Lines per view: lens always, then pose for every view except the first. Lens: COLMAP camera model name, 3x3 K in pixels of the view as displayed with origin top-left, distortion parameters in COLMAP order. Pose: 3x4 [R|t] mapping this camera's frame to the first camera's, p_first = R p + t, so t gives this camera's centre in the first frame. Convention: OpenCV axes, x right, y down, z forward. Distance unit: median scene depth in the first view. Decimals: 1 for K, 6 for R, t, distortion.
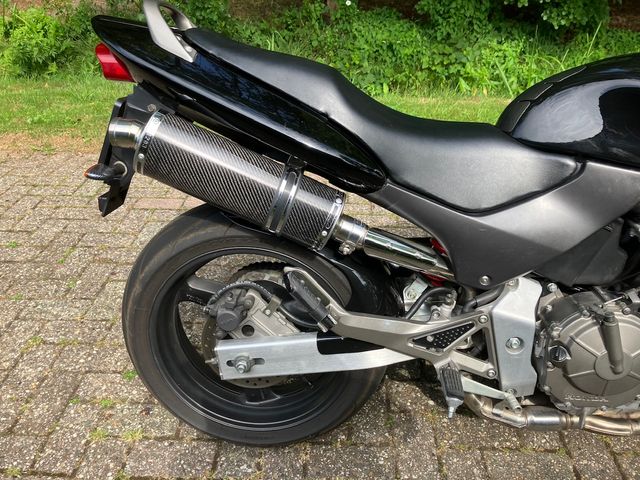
lens RADIAL K [[524.4, 0, 319.9], [0, 524.4, 236.5], [0, 0, 1]] dist [0.014792, -0.023620]
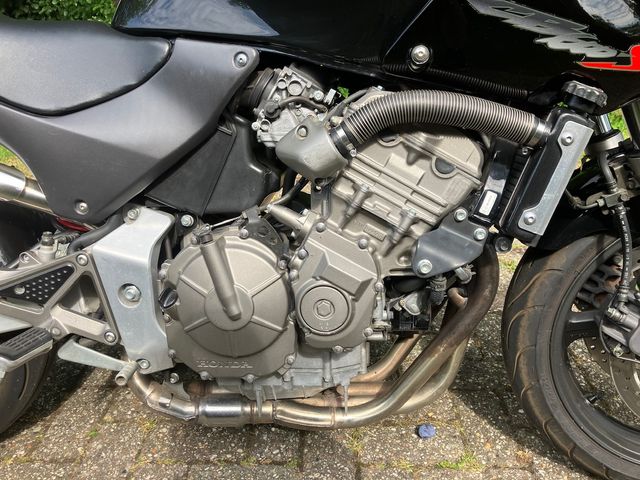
lens RADIAL K [[524.4, 0, 306.5], [0, 524.4, 245.1], [0, 0, 1]] dist [0.014792, -0.023620]
pose [[0.999460, -0.028620, -0.016174, 0.625838], [0.026496, 0.992545, -0.118961, 0.226980], [0.019458, 0.118468, 0.992767, 0.243005]]
